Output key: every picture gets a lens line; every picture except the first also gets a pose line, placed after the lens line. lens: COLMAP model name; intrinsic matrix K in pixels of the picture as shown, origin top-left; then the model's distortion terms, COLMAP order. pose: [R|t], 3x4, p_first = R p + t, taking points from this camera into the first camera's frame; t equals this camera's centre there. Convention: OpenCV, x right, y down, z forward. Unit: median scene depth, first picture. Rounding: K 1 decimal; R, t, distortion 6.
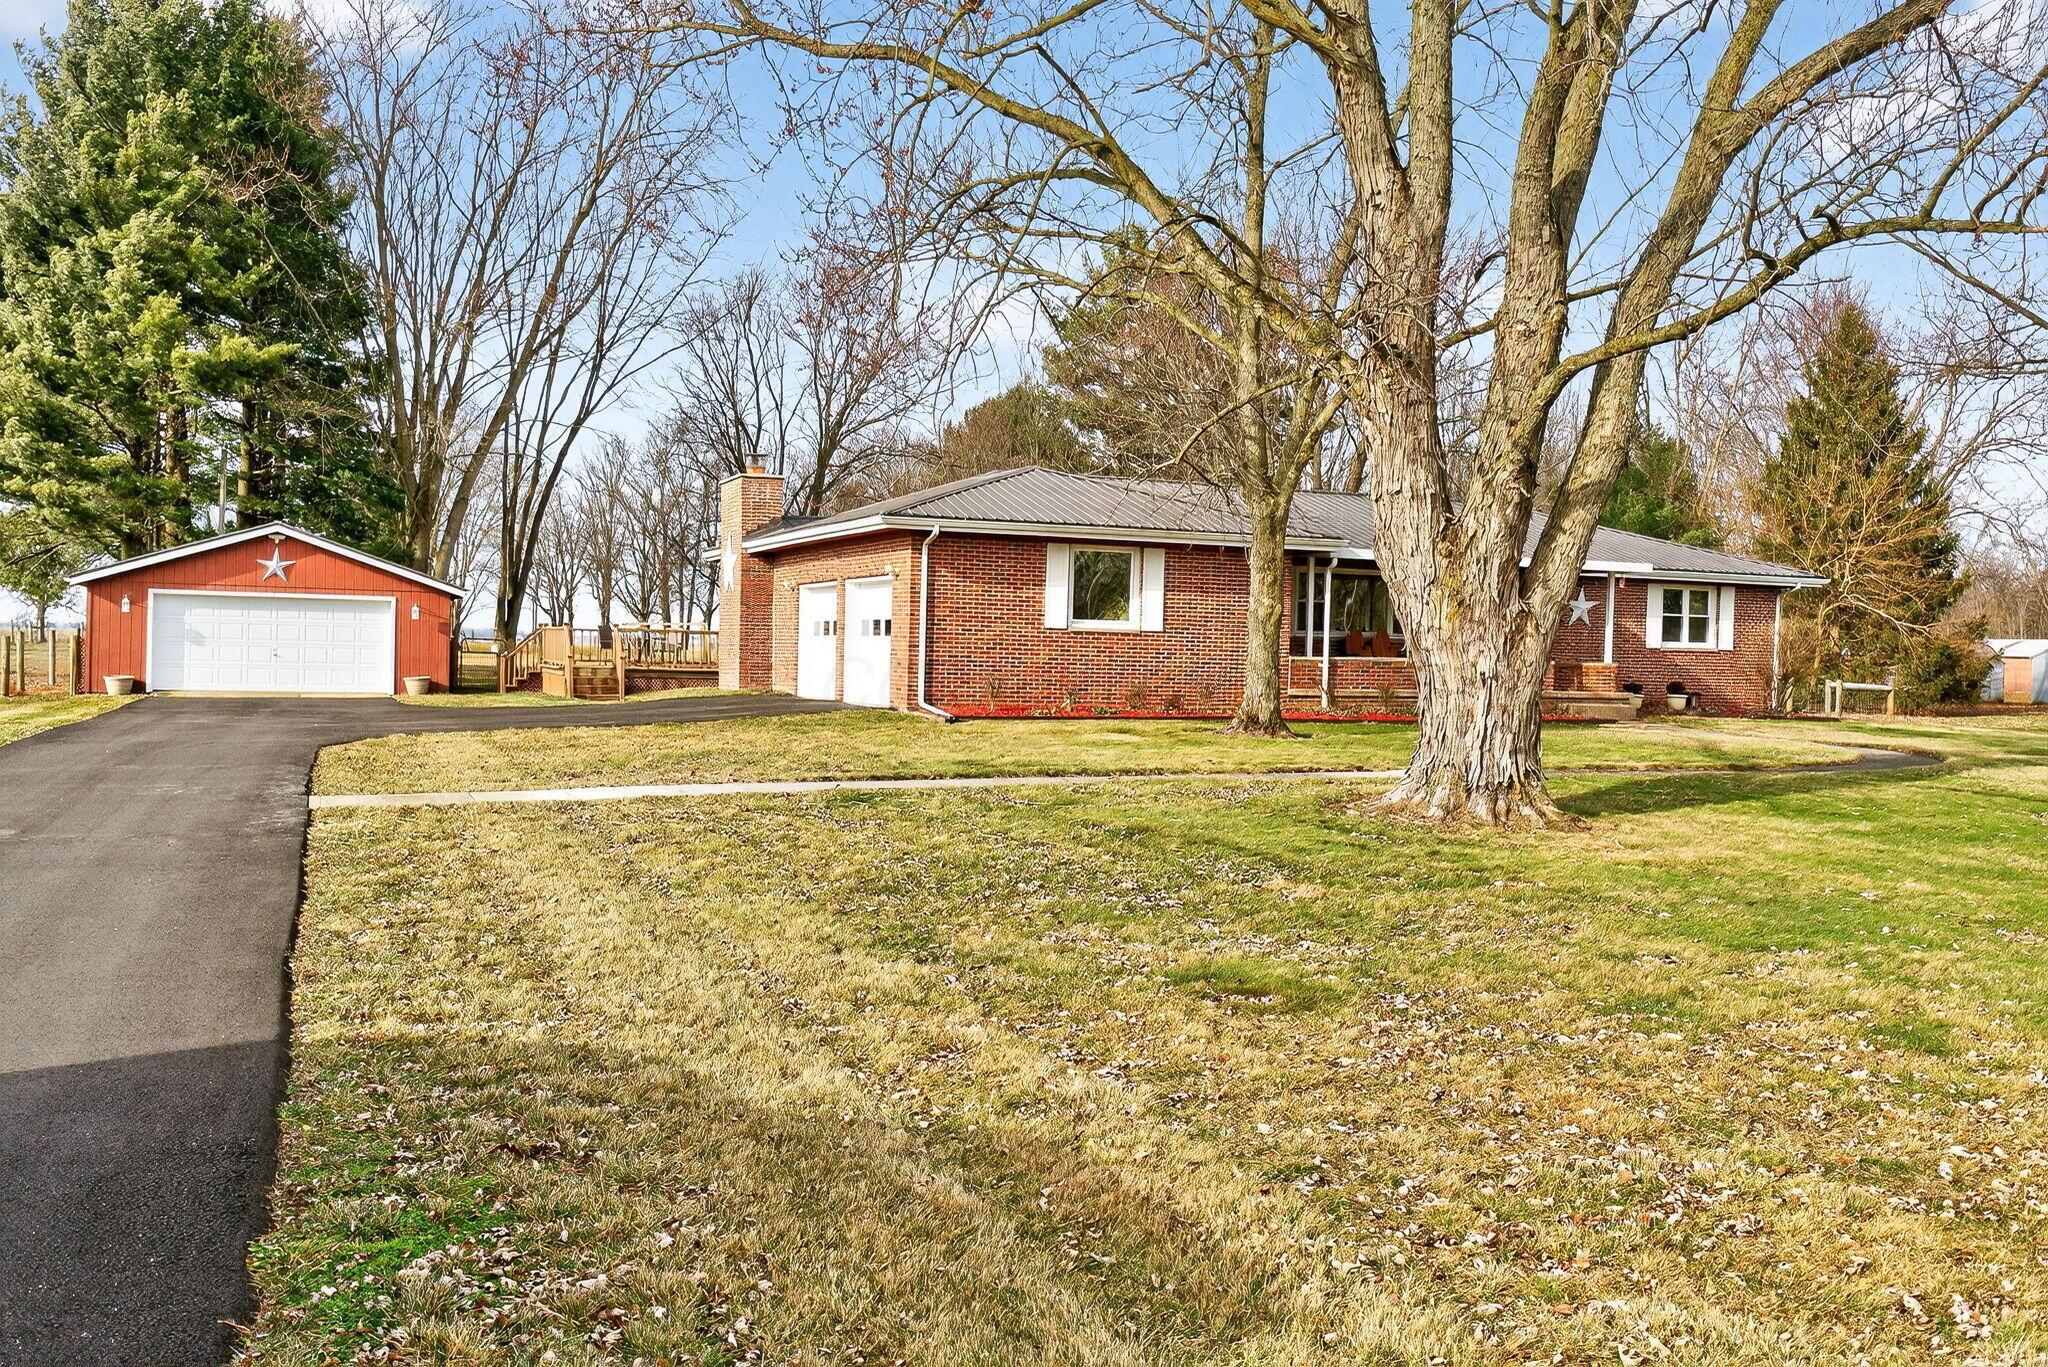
lens RADIAL K [[1661.6, 0, 1014.6], [0, 1661.6, 692.4], [0, 0, 1]] dist [-0.056000, 0.113038]
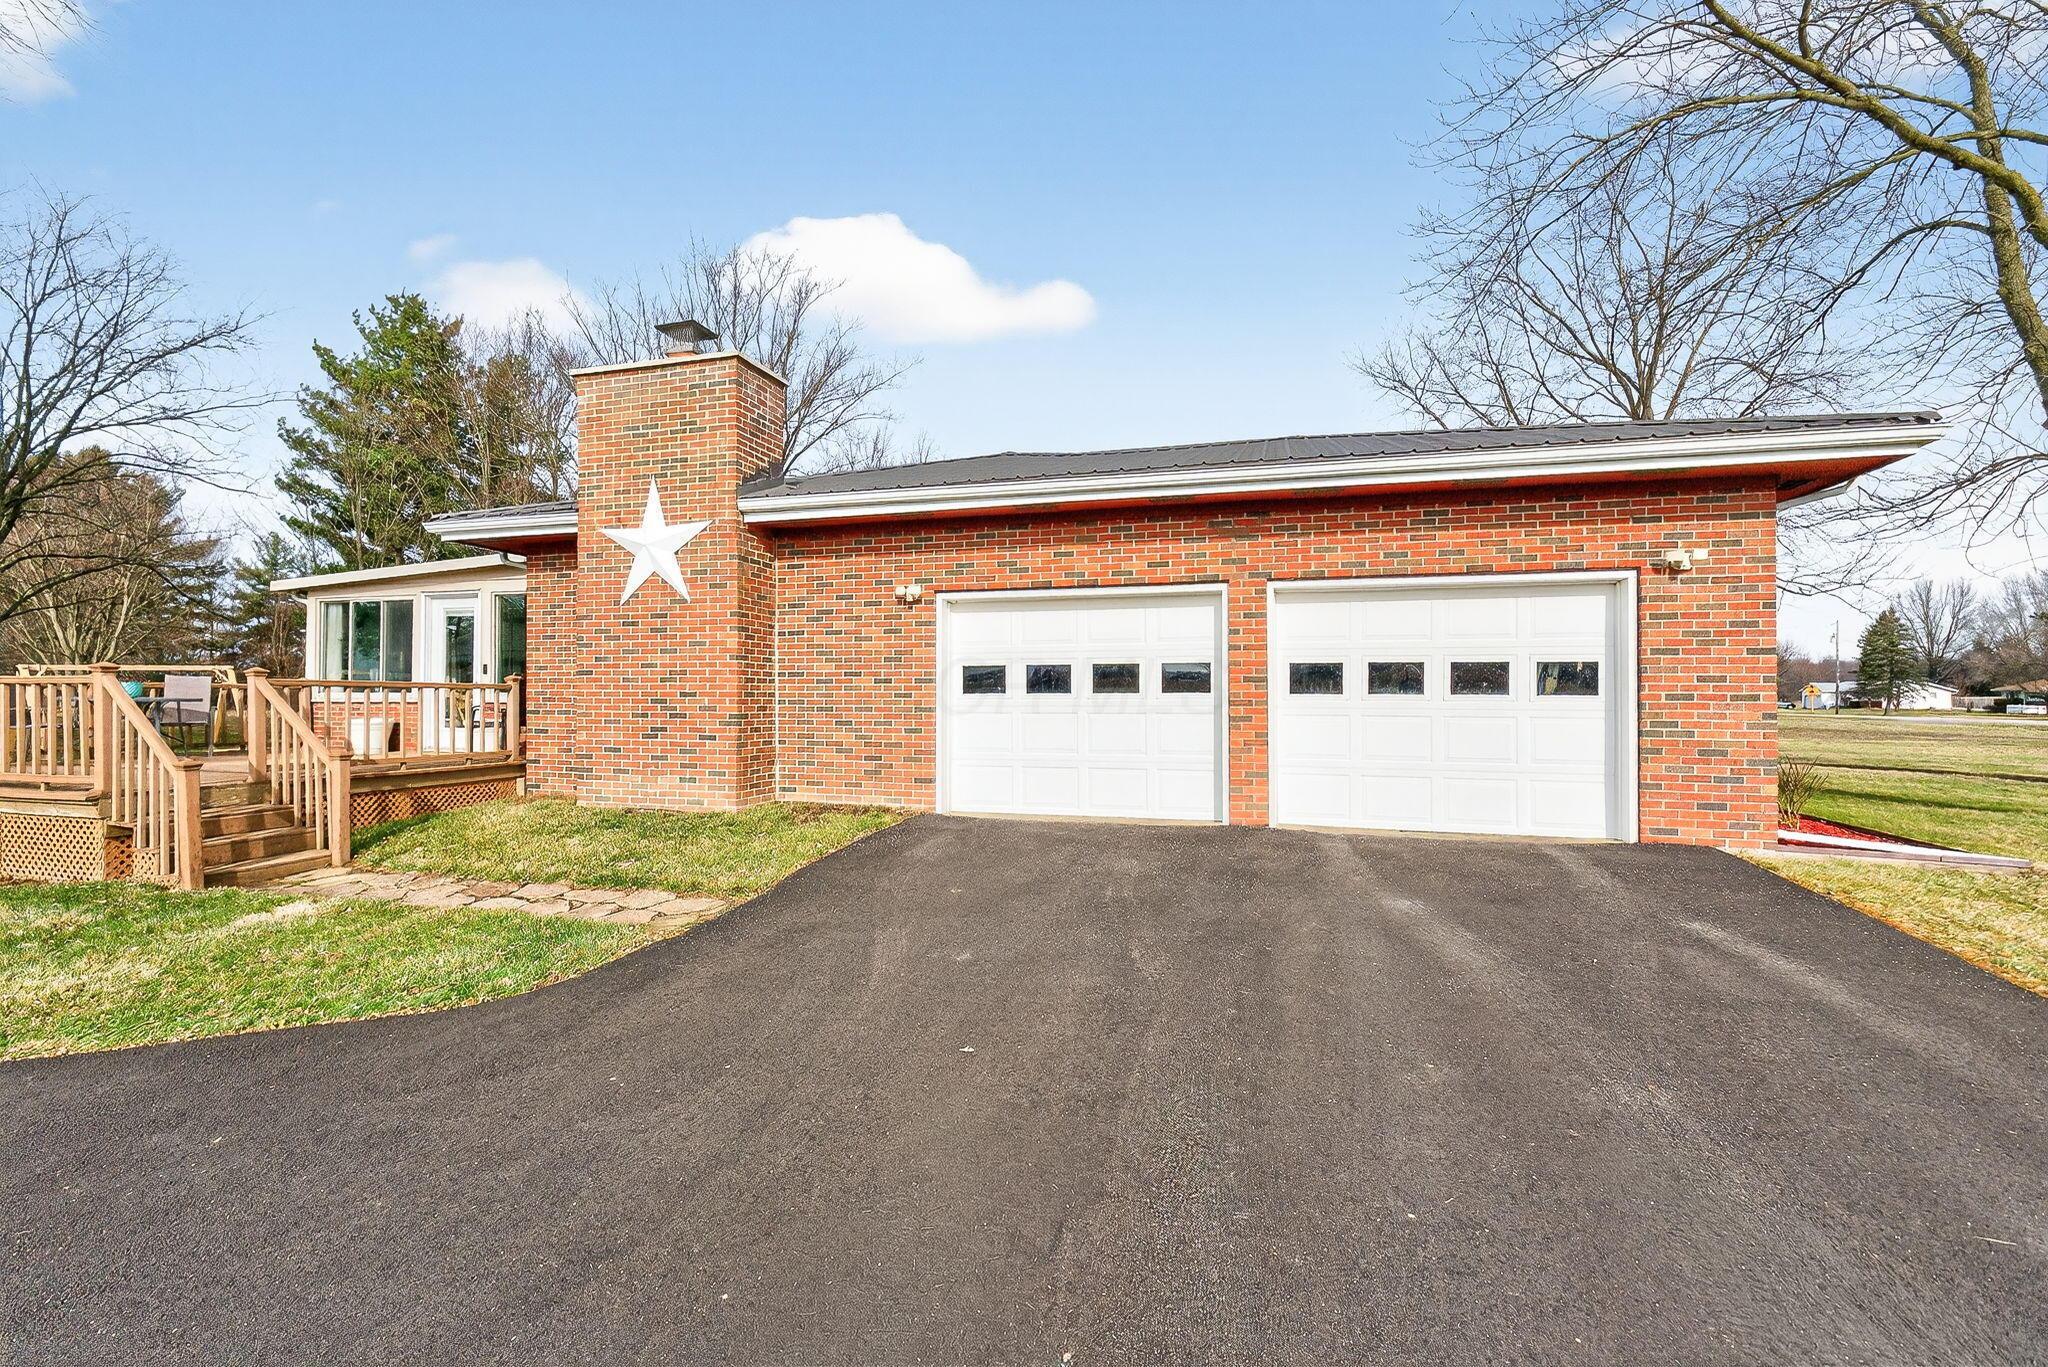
lens RADIAL K [[891.7, 0, 1019.6], [0, 891.7, 690.5], [0, 0, 1]] dist [-0.001447, -0.000662]
pose [[0.625090, -0.014346, 0.780421, -0.295926], [0.029687, 0.999545, -0.005405, -0.029968], [-0.779988, 0.026547, 0.625231, 0.736170]]
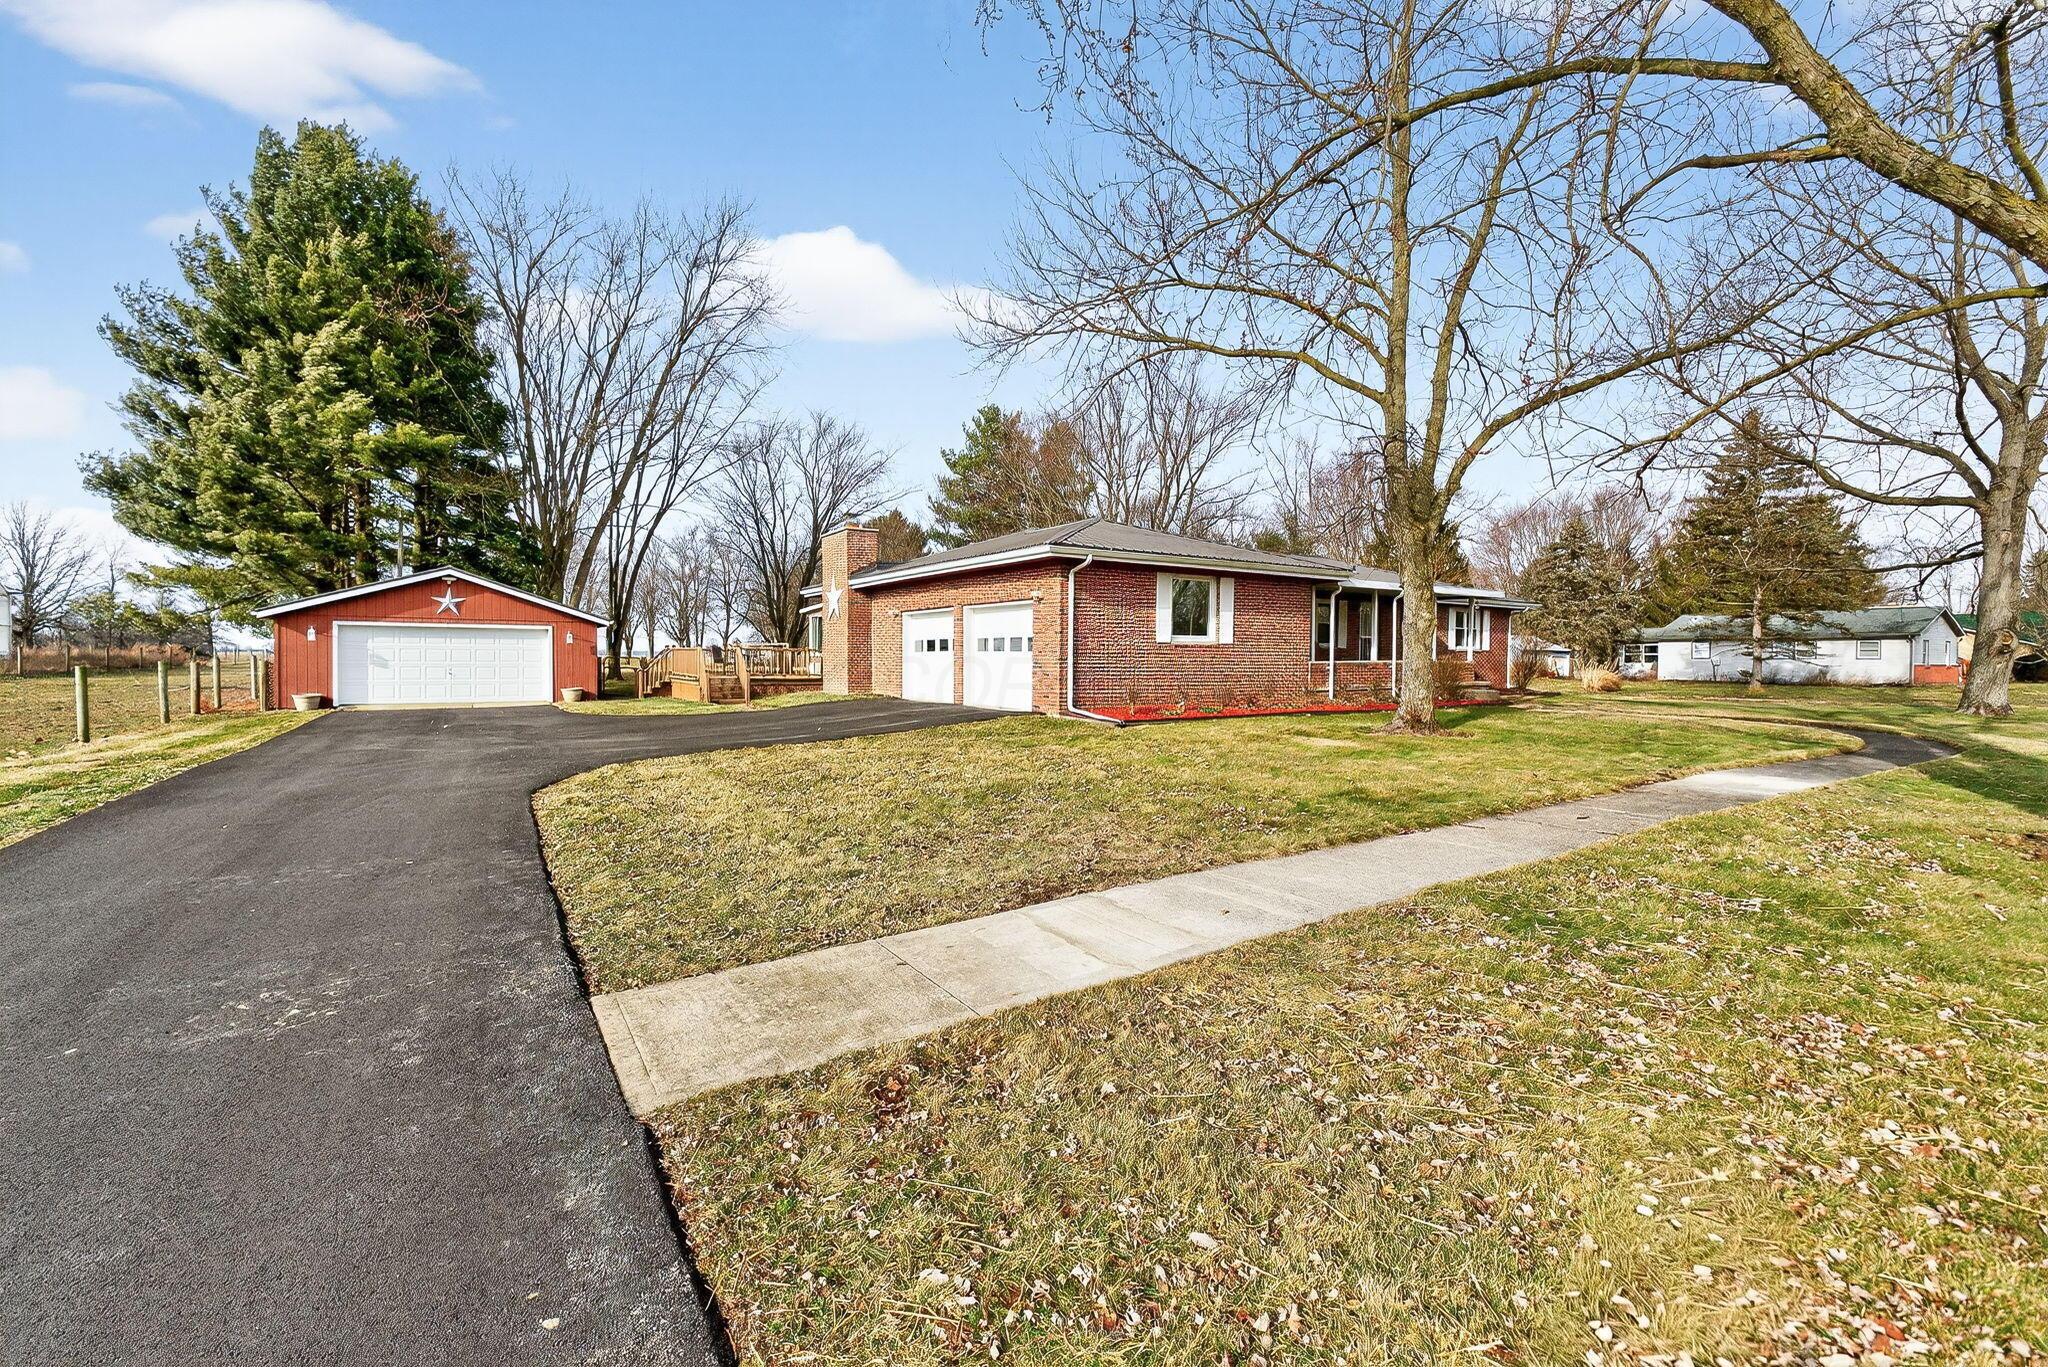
lens RADIAL K [[846.8, 0, 1012.3], [0, 846.8, 681.6], [0, 0, 1]] dist [0.000490, 0.000211]
pose [[0.984705, -0.022112, 0.172818, -0.145753], [0.021102, 0.999748, 0.007682, -0.012928], [-0.172945, -0.003918, 0.984924, 0.307473]]
